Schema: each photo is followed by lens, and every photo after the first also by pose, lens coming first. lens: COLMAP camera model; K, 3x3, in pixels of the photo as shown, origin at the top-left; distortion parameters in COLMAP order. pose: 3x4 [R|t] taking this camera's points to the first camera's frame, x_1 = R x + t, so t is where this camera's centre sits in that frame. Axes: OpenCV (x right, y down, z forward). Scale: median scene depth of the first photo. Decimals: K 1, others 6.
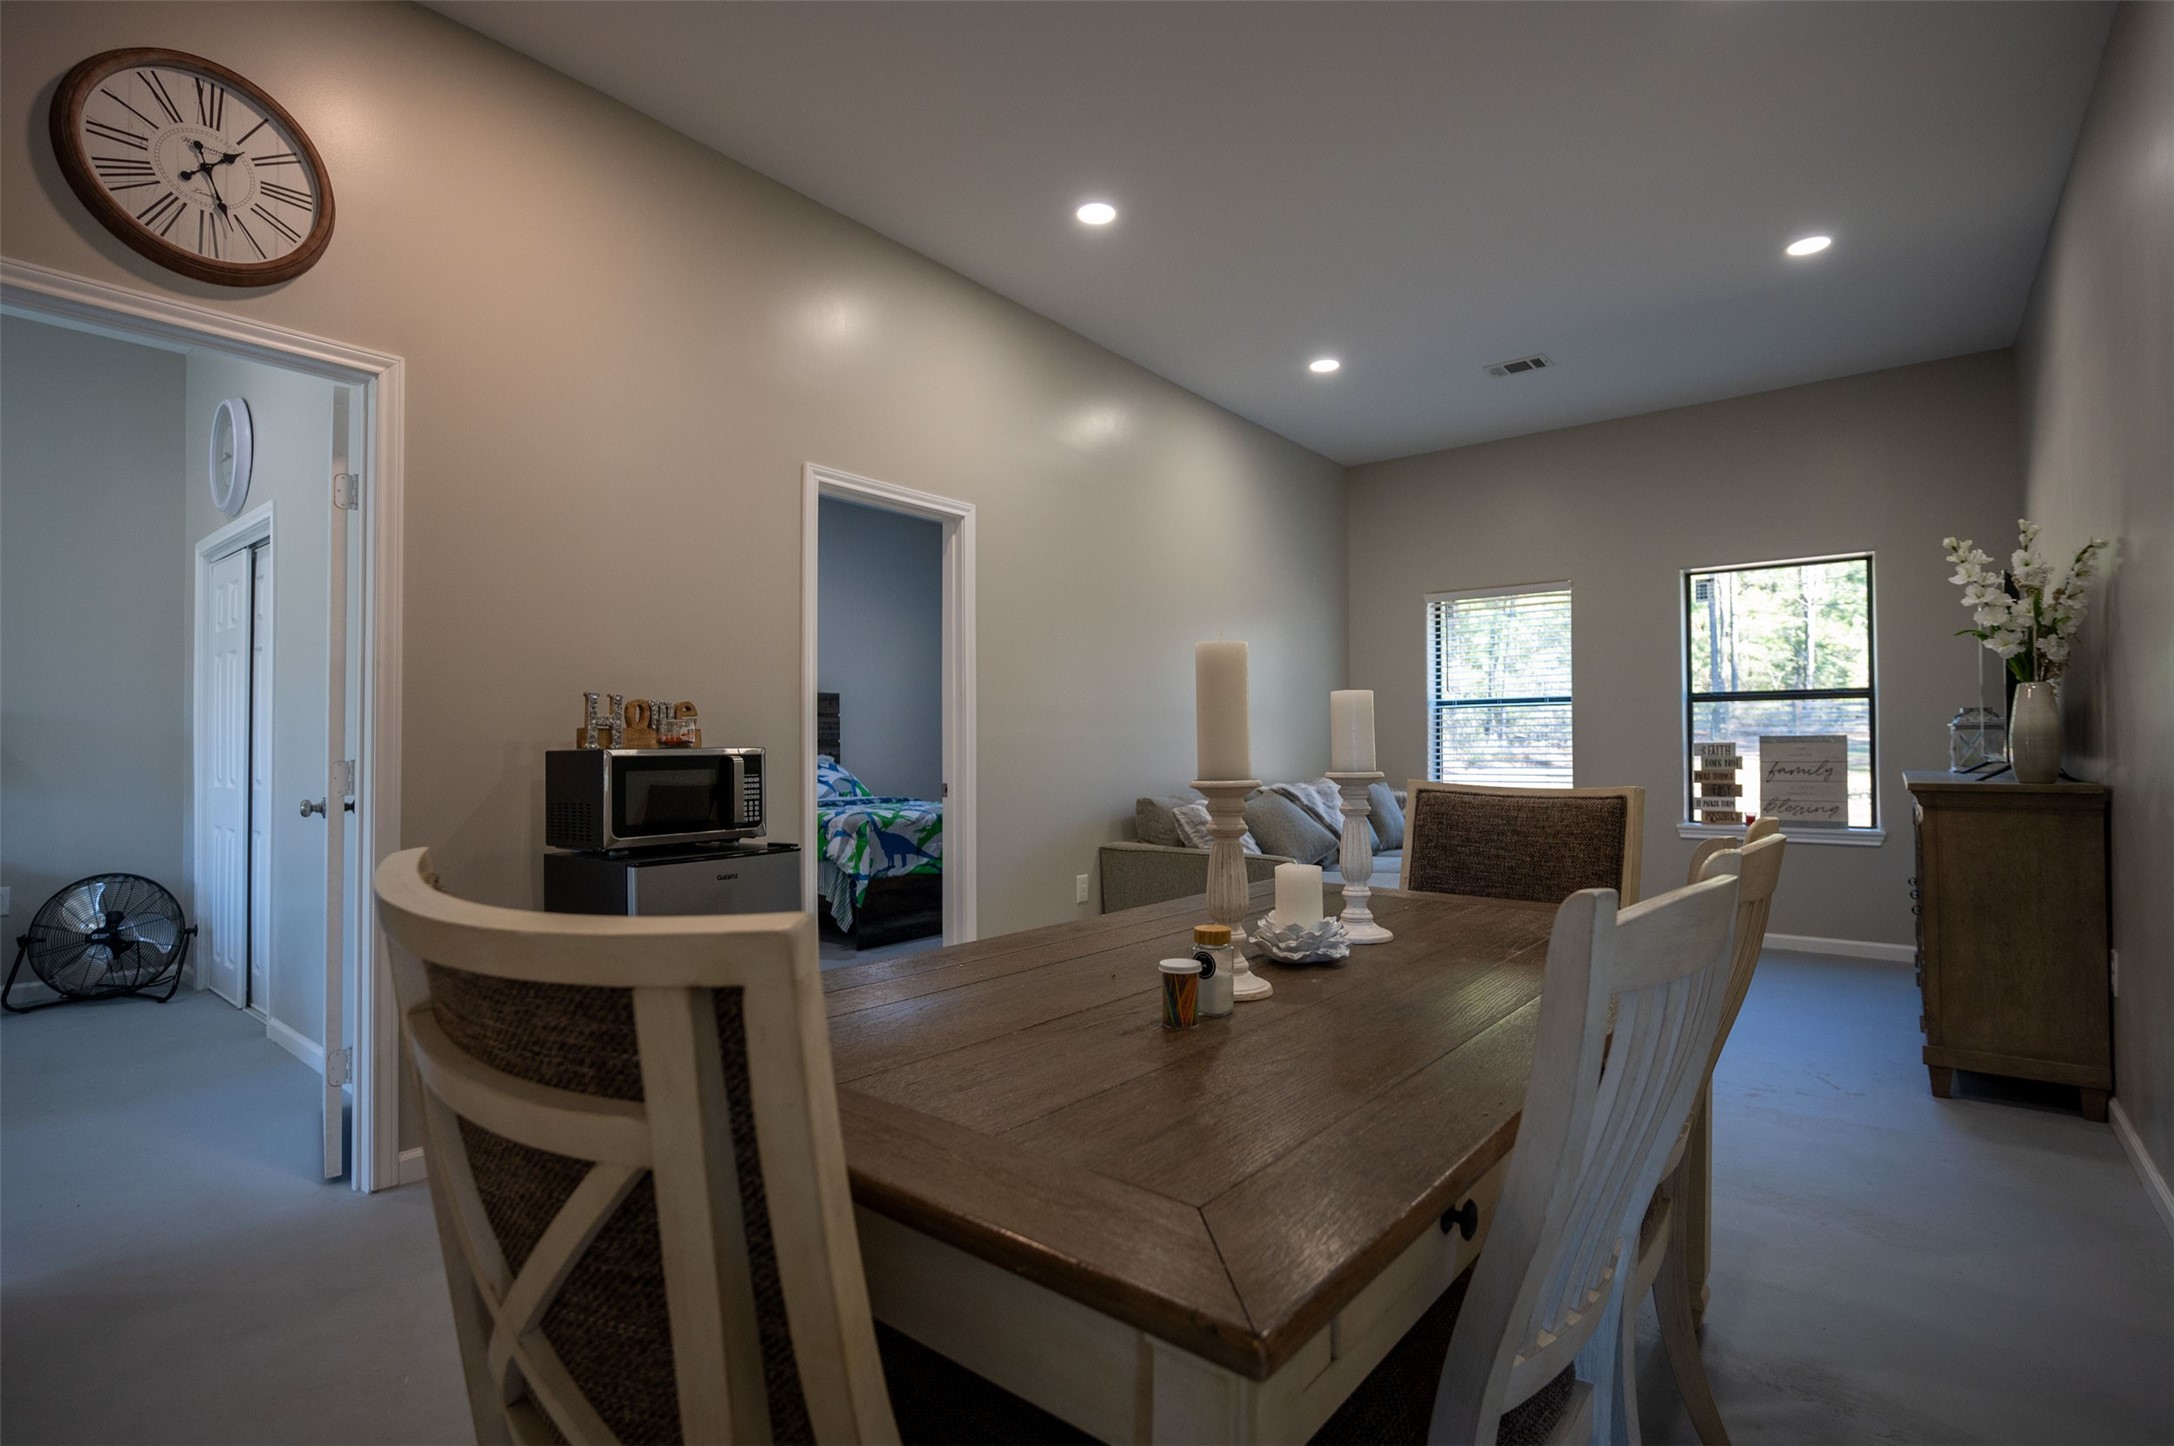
lens RADIAL K [[1034.7, 0, 1087.0], [0, 1034.7, 723.0], [0, 0, 1]] dist [-0.003846, -0.000963]
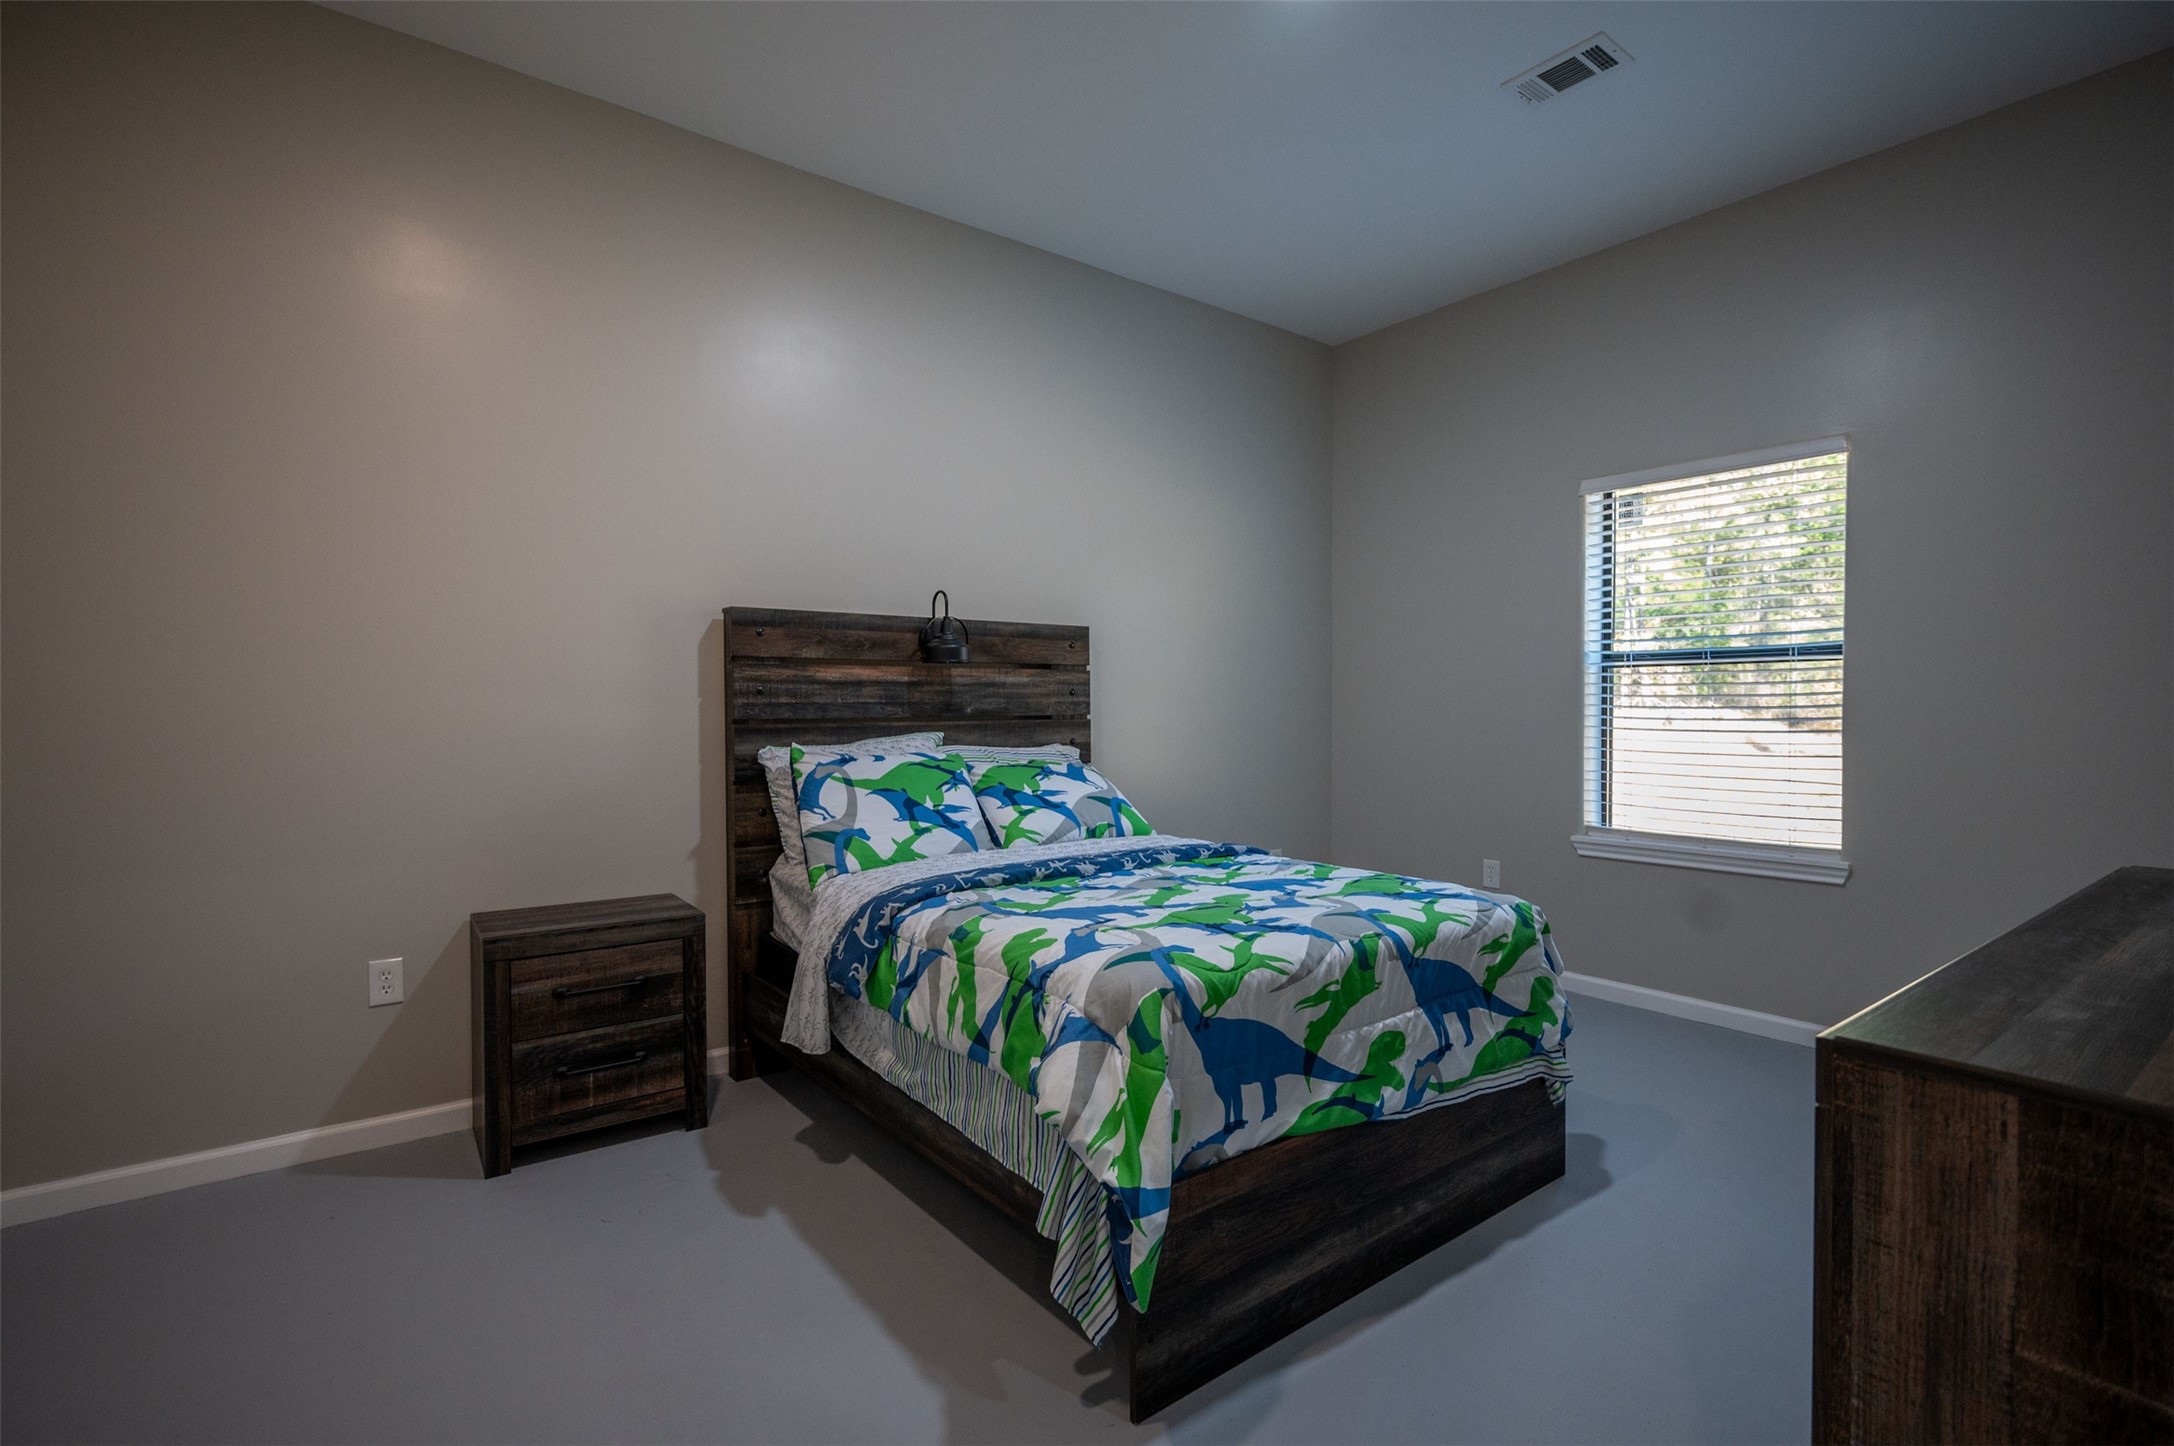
lens RADIAL K [[1034.7, 0, 1087.0], [0, 1034.7, 723.0], [0, 0, 1]] dist [-0.003846, -0.000963]
pose [[0.969711, 0.005222, -0.244198, -0.218705], [0.003667, 0.999348, 0.035931, 0.002675], [0.244226, -0.035738, 0.969060, 0.956897]]
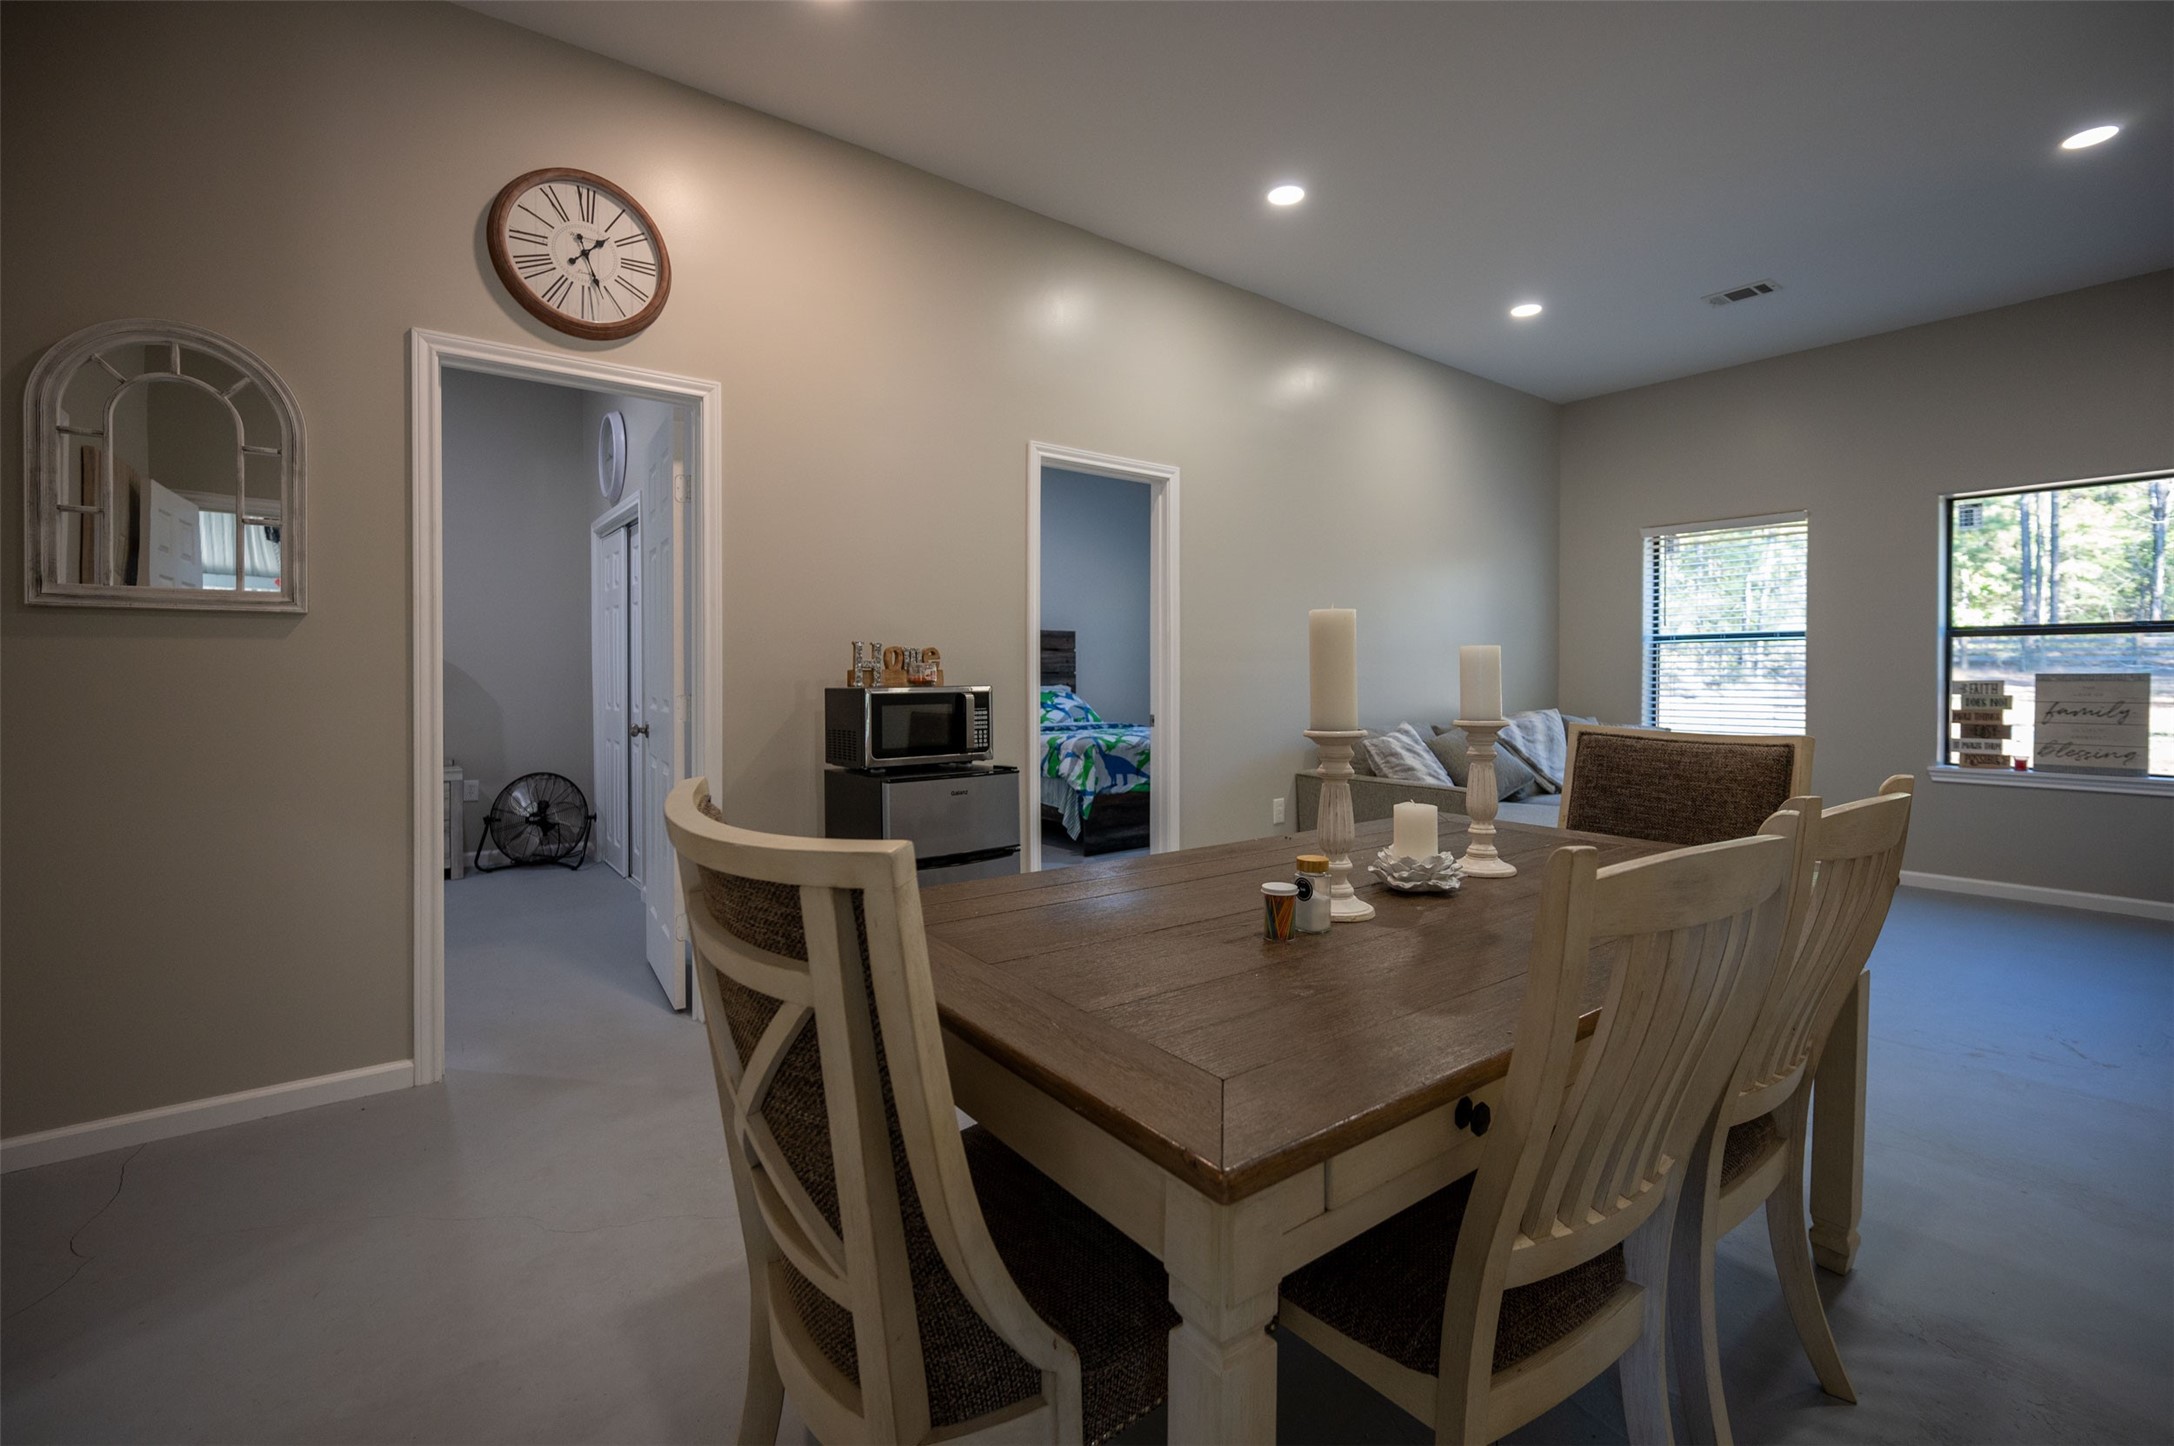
lens RADIAL K [[947.3, 0, 1083.4], [0, 947.3, 677.2], [0, 0, 1]] dist [-0.001262, -0.000861]
pose [[0.971020, 0.004729, -0.238952, 0.038683], [0.001621, 0.999651, 0.026371, -0.010789], [0.238993, -0.025994, 0.970673, -0.029669]]
